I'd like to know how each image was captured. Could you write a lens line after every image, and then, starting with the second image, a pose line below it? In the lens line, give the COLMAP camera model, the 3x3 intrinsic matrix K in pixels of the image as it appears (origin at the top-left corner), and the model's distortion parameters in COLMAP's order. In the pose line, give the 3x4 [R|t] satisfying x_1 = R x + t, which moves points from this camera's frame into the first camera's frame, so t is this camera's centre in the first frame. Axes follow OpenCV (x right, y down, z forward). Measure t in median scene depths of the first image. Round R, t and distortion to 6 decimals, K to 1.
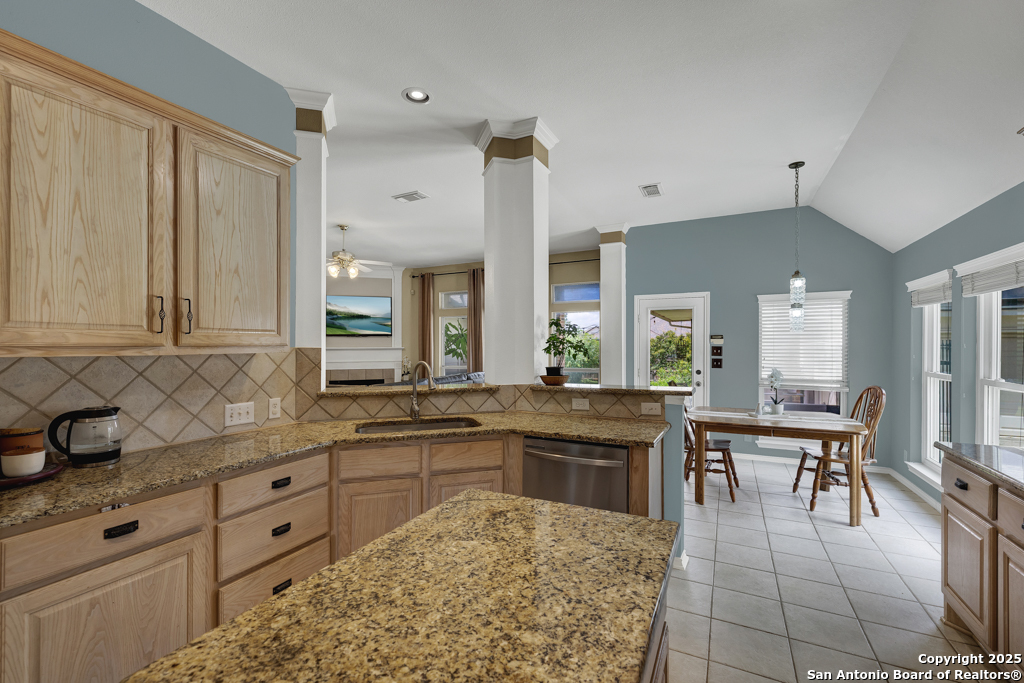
lens RADIAL K [[437.5, 0, 500.6], [0, 437.5, 346.2], [0, 0, 1]] dist [-0.002850, 0.000555]
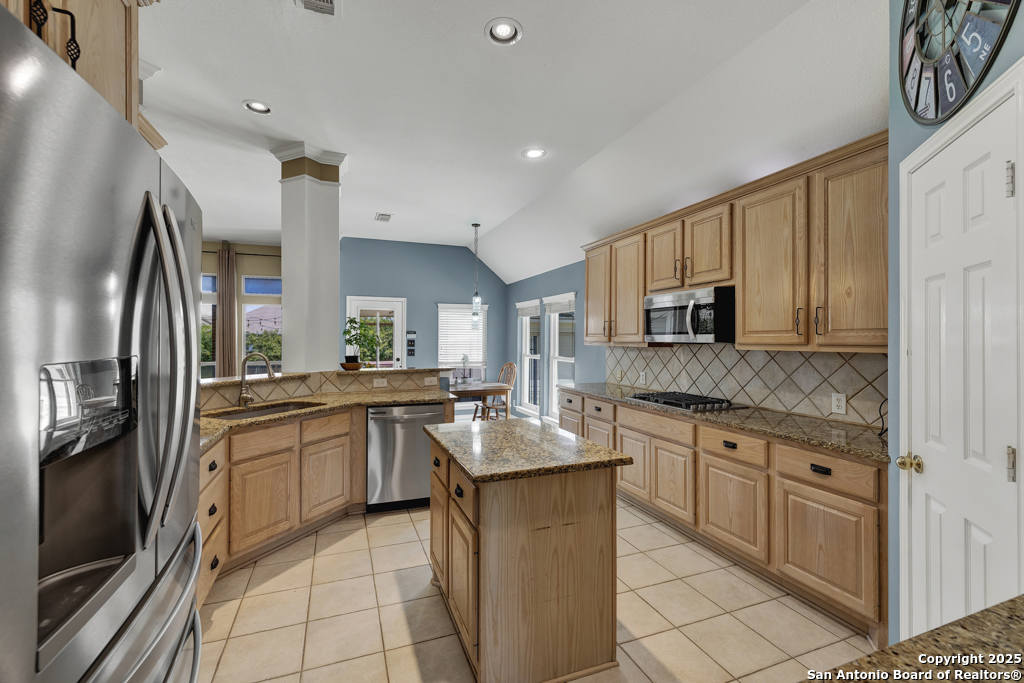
lens RADIAL K [[437.5, 0, 506.6], [0, 437.5, 337.2], [0, 0, 1]] dist [-0.002850, 0.000555]
pose [[0.661828, 0.007376, 0.749620, -0.526298], [-0.003048, 0.999970, -0.007148, 0.002038], [-0.749650, 0.002445, 0.661830, -0.157070]]
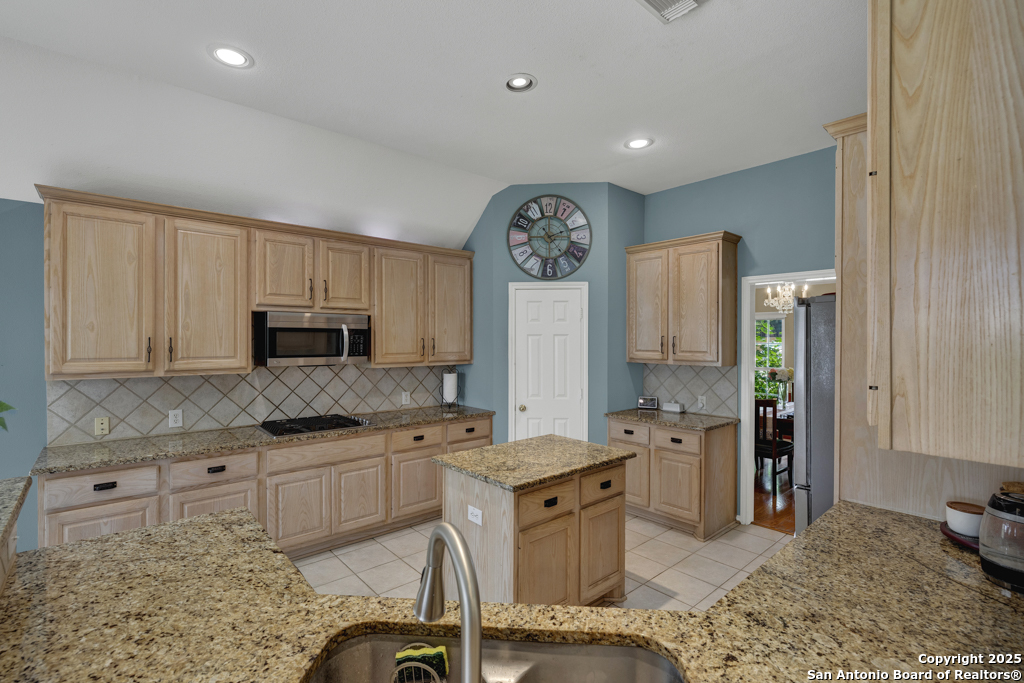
lens RADIAL K [[472.4, 0, 502.0], [0, 472.4, 341.6], [0, 0, 1]] dist [-0.001407, 0.000225]
pose [[-0.930105, -0.001600, 0.367289, -0.271296], [0.000369, 0.999986, 0.005290, -0.056166], [-0.367293, 0.005055, -0.930092, 1.127935]]
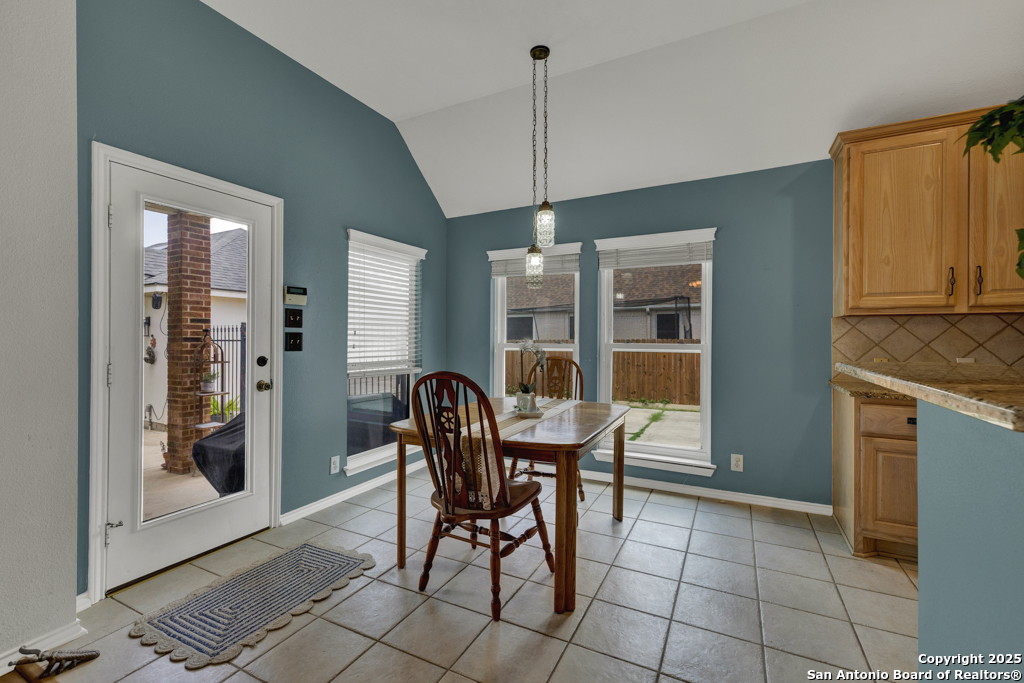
lens RADIAL K [[437.5, 0, 509.1], [0, 437.5, 338.7], [0, 0, 1]] dist [-0.002850, 0.000555]
pose [[-0.003018, -0.001548, 0.999994, -0.040498], [0.001850, 0.999997, 0.001554, 0.060700], [-0.999994, 0.001855, -0.003015, 1.287611]]
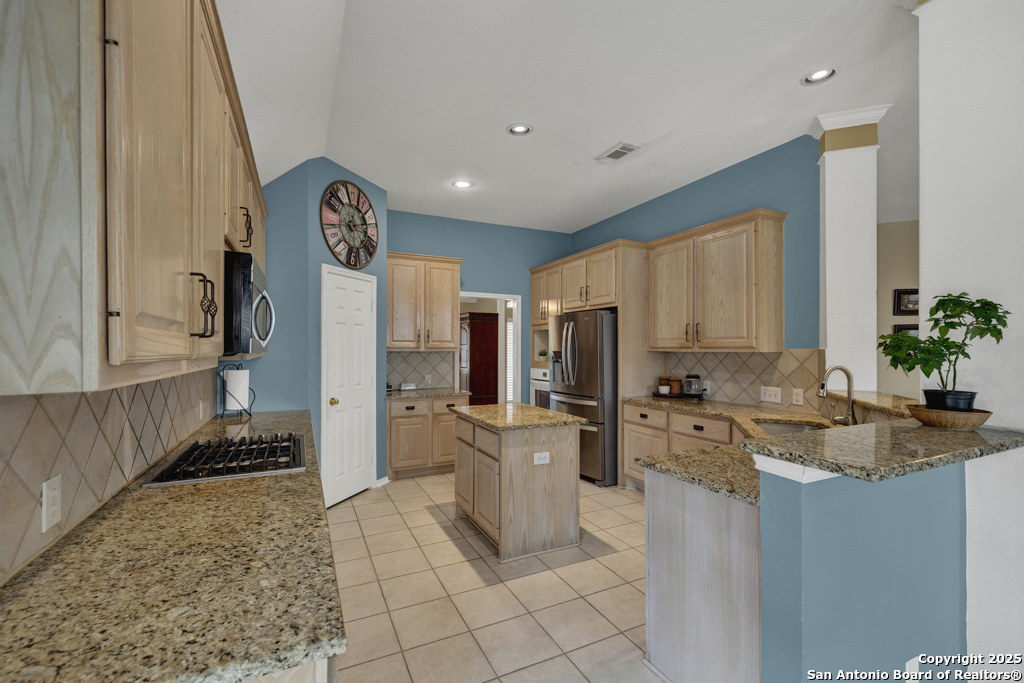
lens RADIAL K [[437.5, 0, 515.9], [0, 437.5, 345.4], [0, 0, 1]] dist [-0.002850, 0.000555]
pose [[-0.591134, 0.000635, -0.806573, 0.838020], [0.000730, 1.000000, 0.000252, -0.006618], [0.806573, -0.000439, -0.591134, 0.928210]]
